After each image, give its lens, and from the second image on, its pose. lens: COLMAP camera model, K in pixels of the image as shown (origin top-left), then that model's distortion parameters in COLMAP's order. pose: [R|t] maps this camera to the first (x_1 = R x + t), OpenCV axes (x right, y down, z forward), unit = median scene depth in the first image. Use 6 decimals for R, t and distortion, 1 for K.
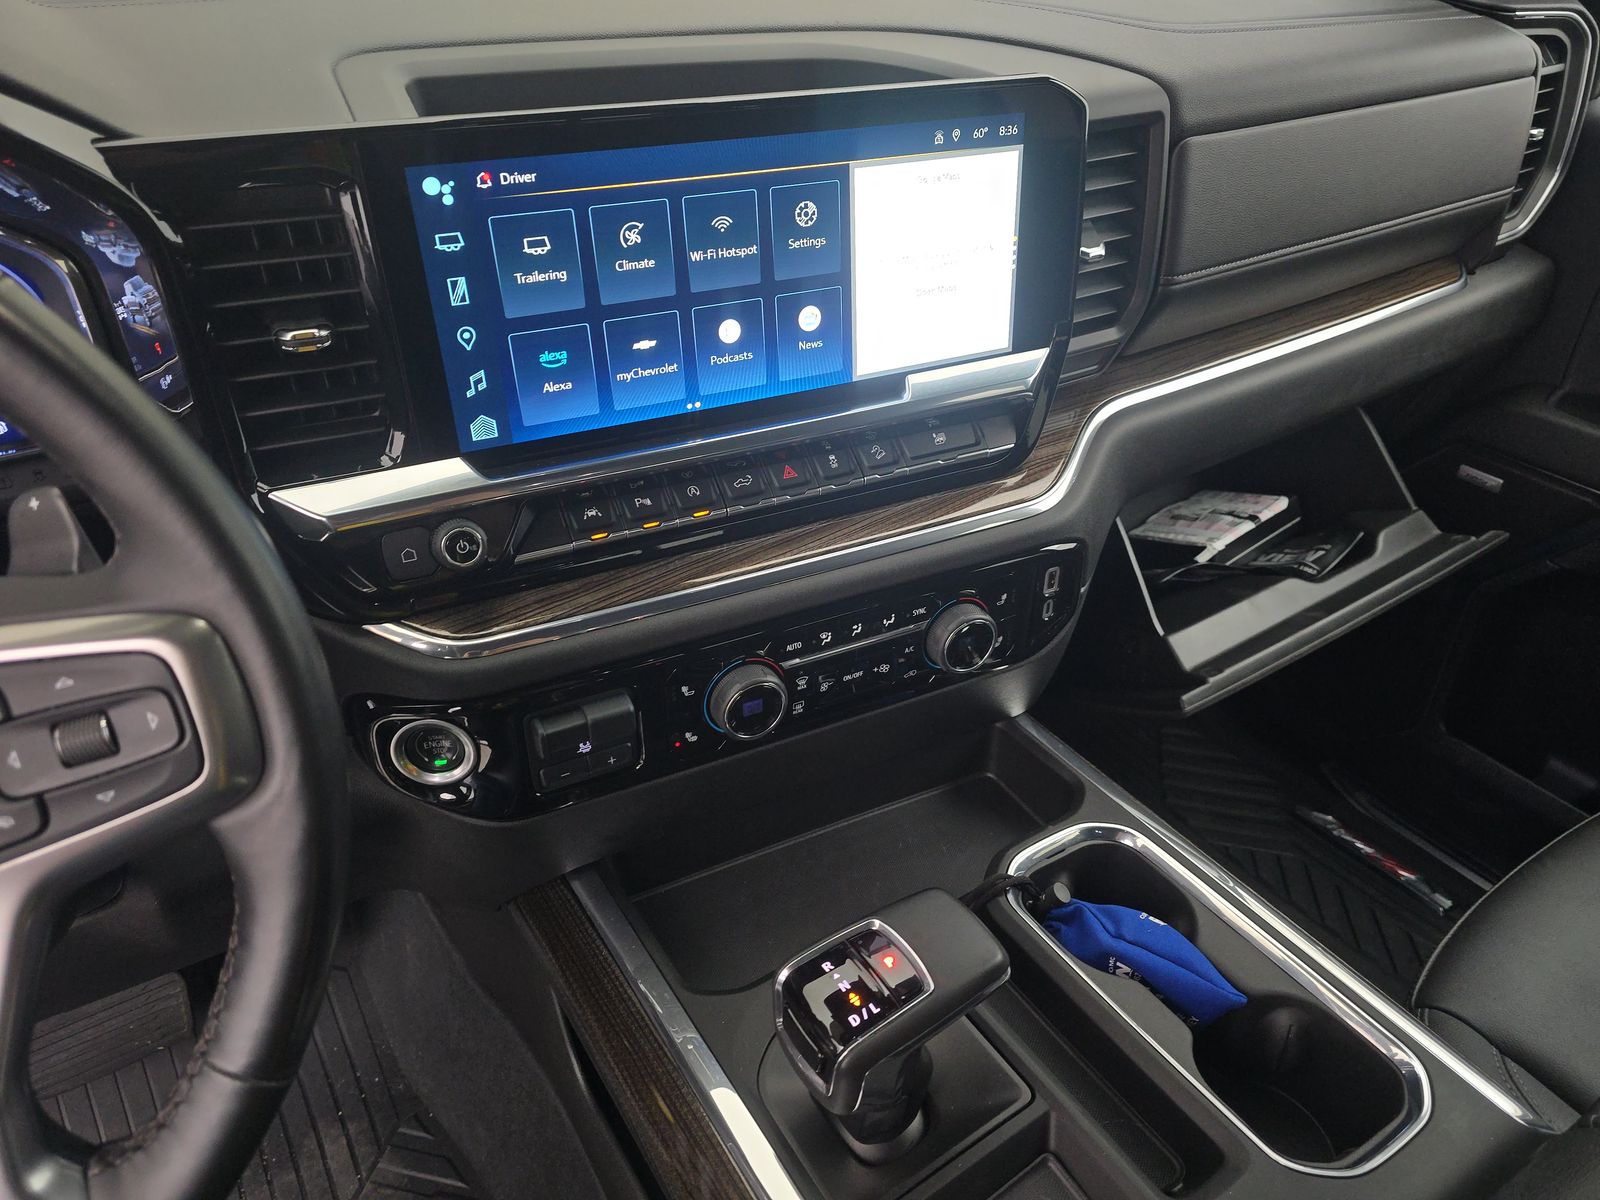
lens RADIAL K [[1089.7, 0, 793.8], [0, 1089.7, 605.8], [0, 0, 1]] dist [0.012466, -0.013508]
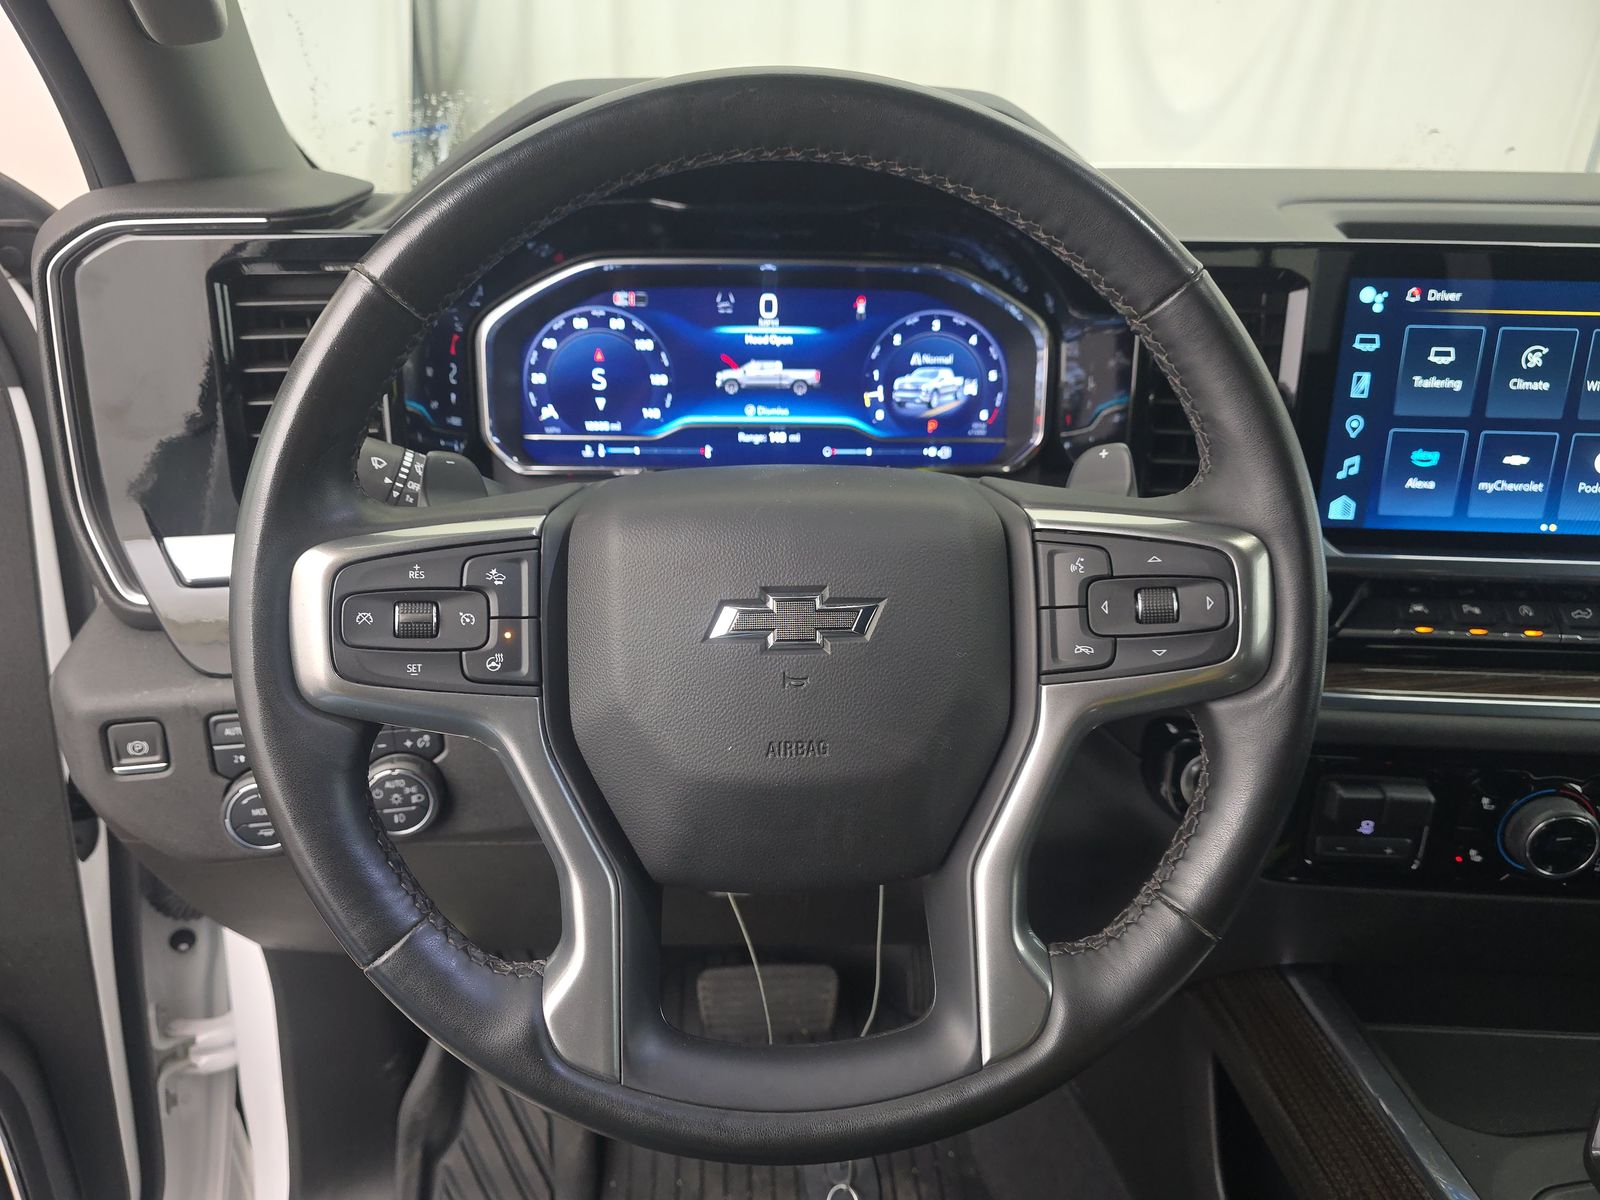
lens RADIAL K [[1089.7, 0, 796.9], [0, 1089.7, 583.0], [0, 0, 1]] dist [0.012466, -0.013508]
pose [[0.867305, 0.175471, -0.465825, -0.237104], [-0.274768, 0.949086, -0.154072, 0.235694], [0.415073, 0.261620, 0.871361, -0.180877]]
